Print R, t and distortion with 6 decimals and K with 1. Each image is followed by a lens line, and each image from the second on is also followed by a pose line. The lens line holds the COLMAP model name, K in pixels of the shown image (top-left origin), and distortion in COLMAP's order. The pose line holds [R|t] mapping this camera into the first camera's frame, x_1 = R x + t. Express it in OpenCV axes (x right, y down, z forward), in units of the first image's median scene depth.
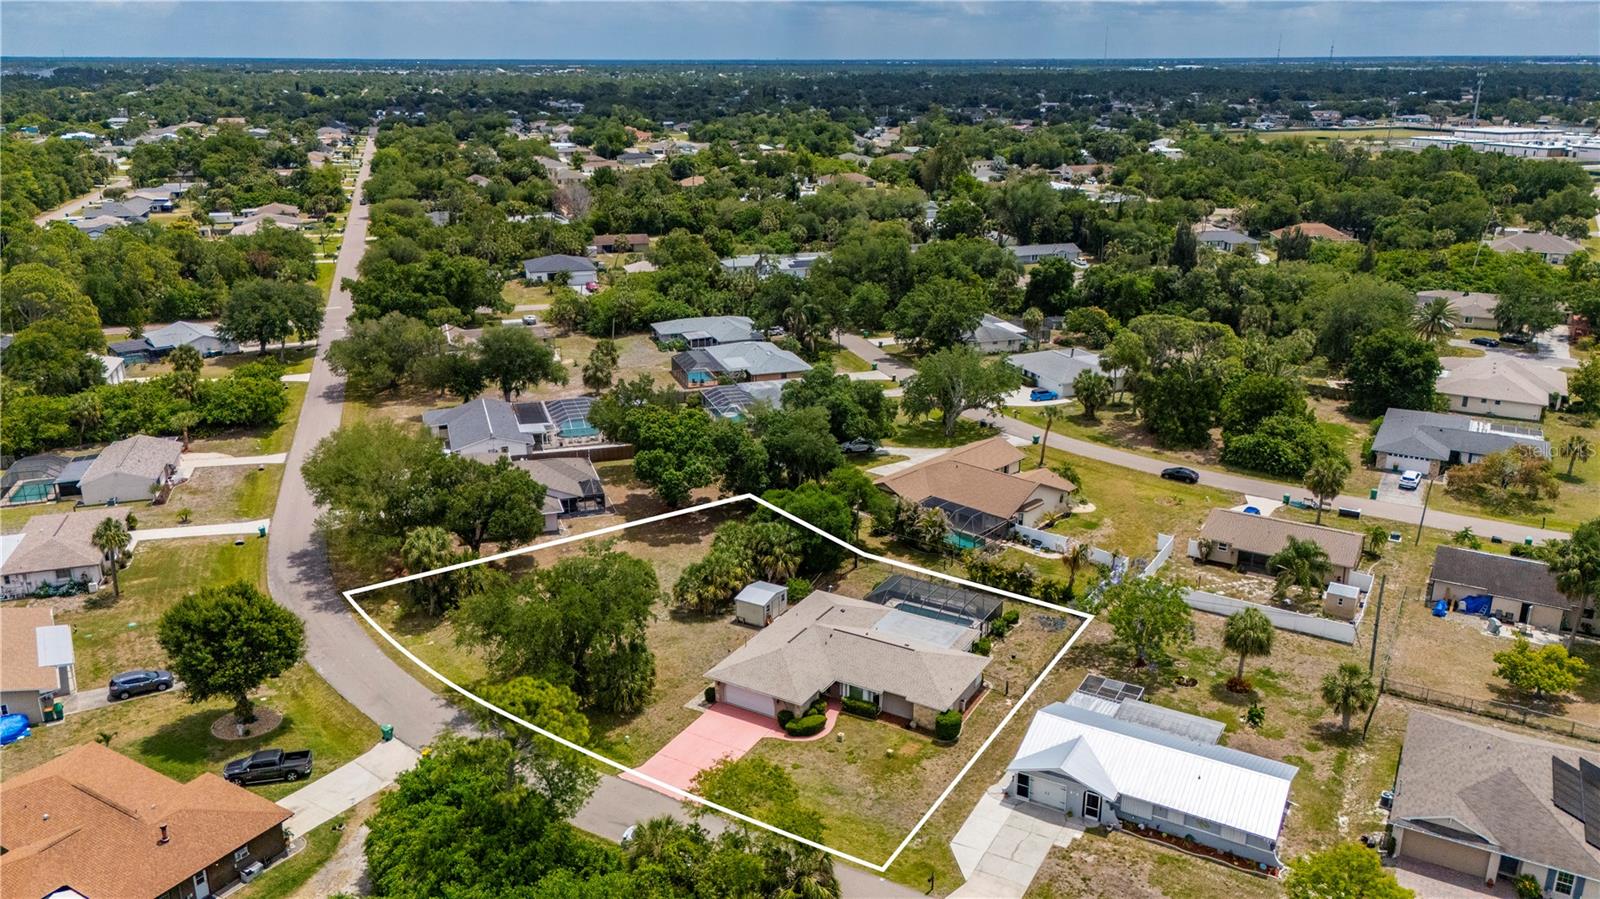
lens RADIAL K [[1179.2, 0, 797.1], [0, 1179.2, 449.7], [0, 0, 1]] dist [0.067467, -0.065139]
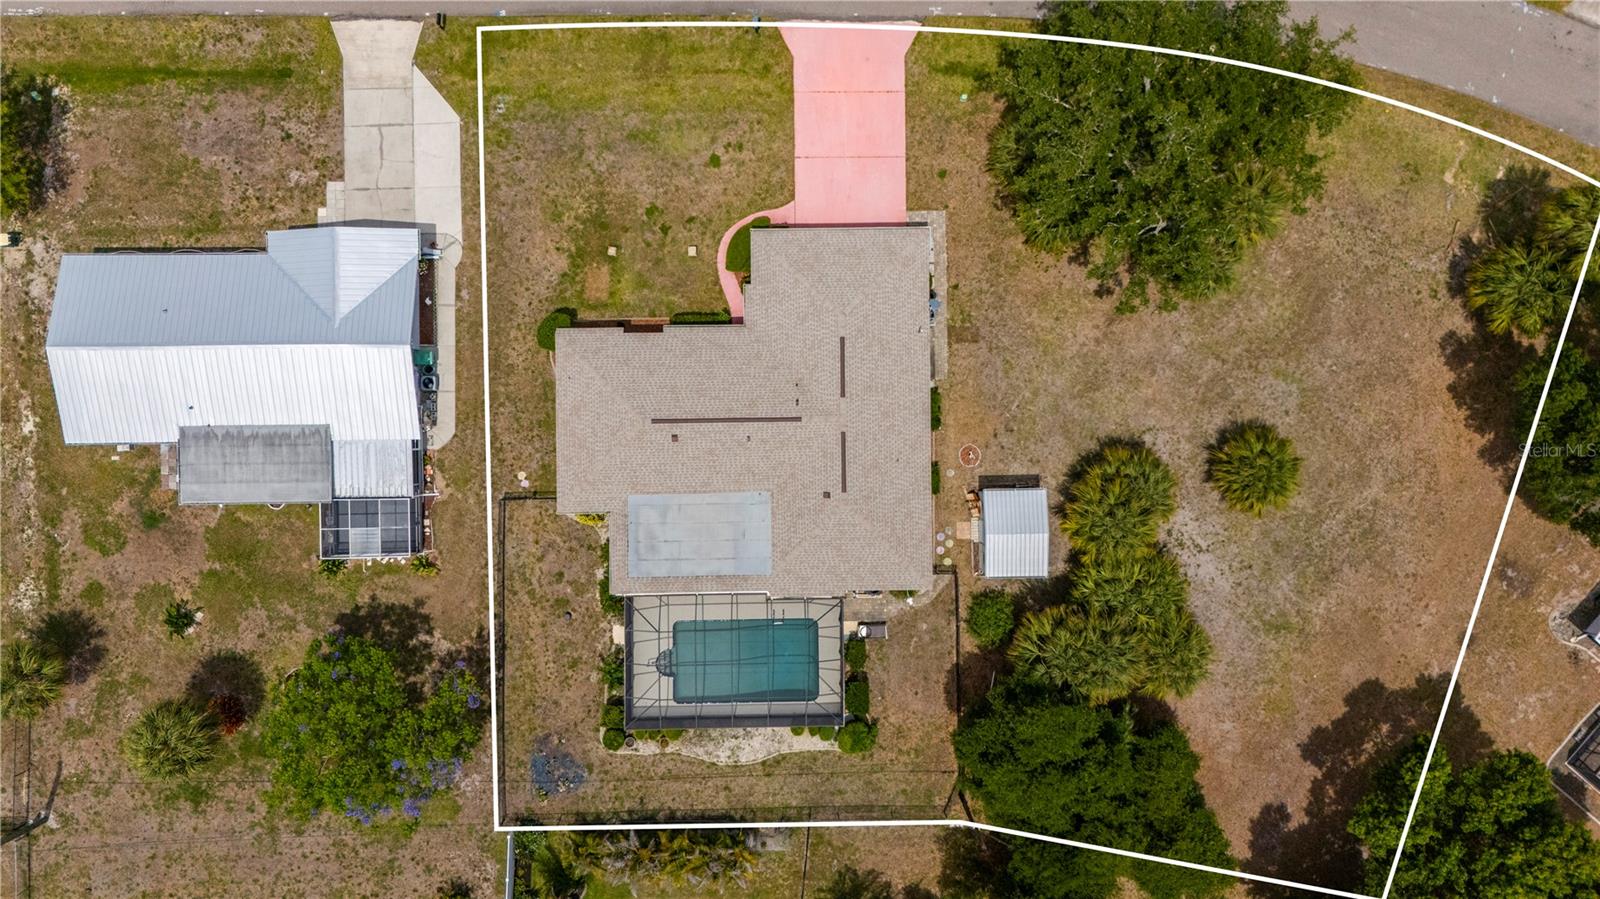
lens RADIAL K [[1182.6, 0, 789.8], [0, 1182.6, 449.7], [0, 0, 1]] dist [0.064941, -0.046883]
pose [[-0.857435, 0.514468, -0.011326, 0.040069], [-0.177799, -0.275530, 0.944707, -0.321997], [0.482900, 0.812038, 0.327721, 0.646389]]
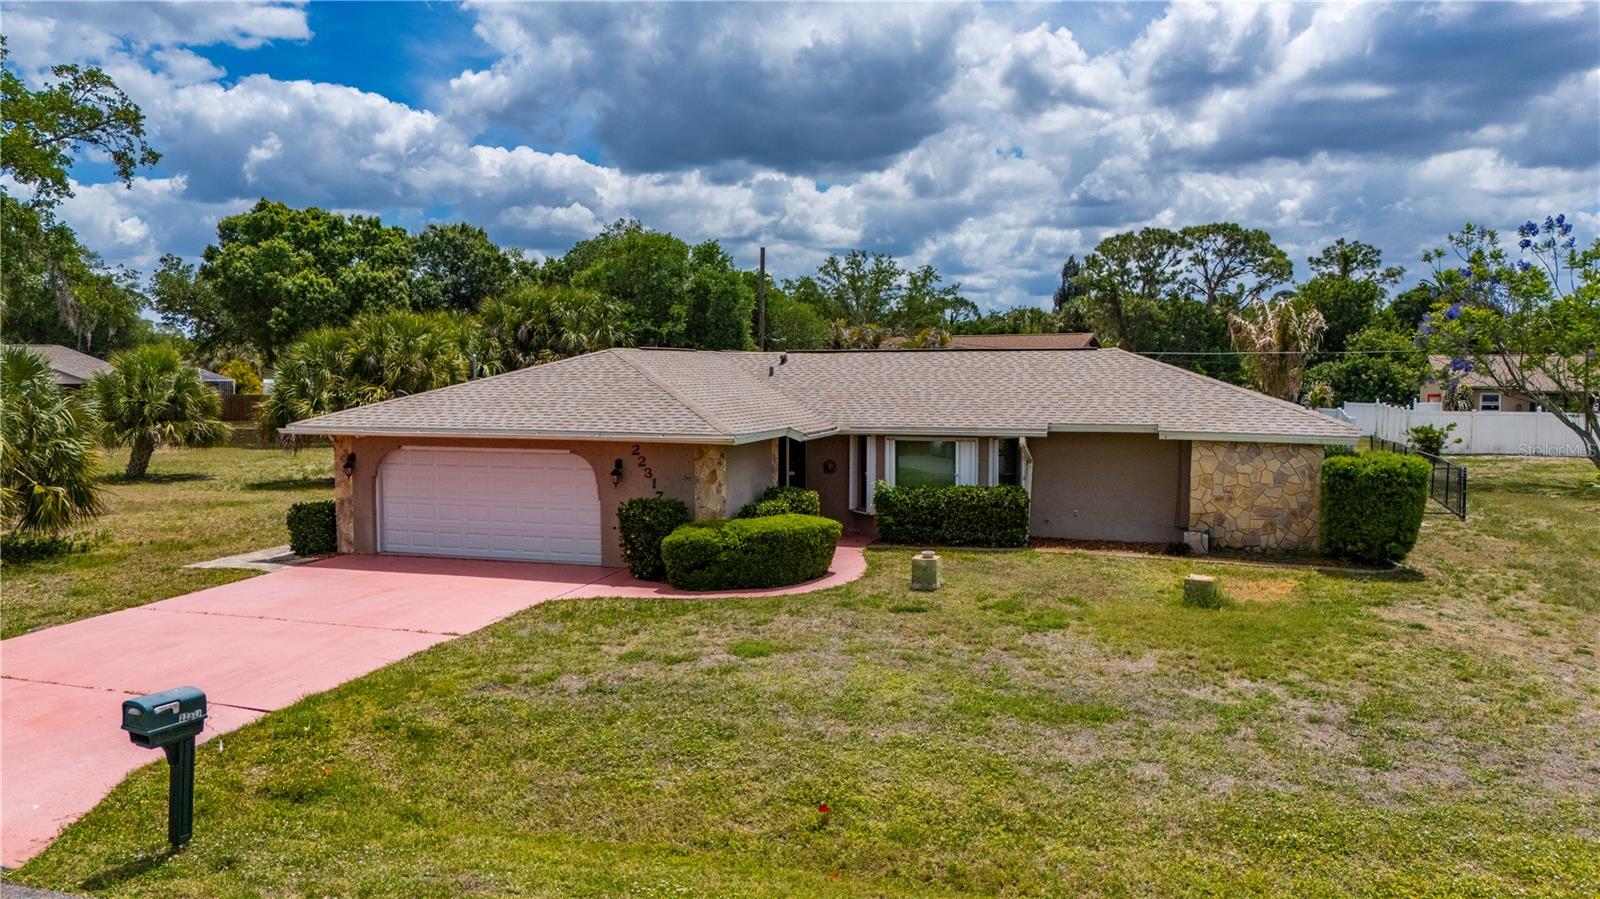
lens RADIAL K [[1173.4, 0, 800.0], [0, 1173.4, 449.5], [0, 0, 1]] dist [0.090289, -0.101387]
pose [[0.978884, -0.013399, 0.203975, -0.020433], [0.063629, 0.968248, -0.241758, 0.195594], [-0.194260, 0.249632, 0.948656, 0.575612]]
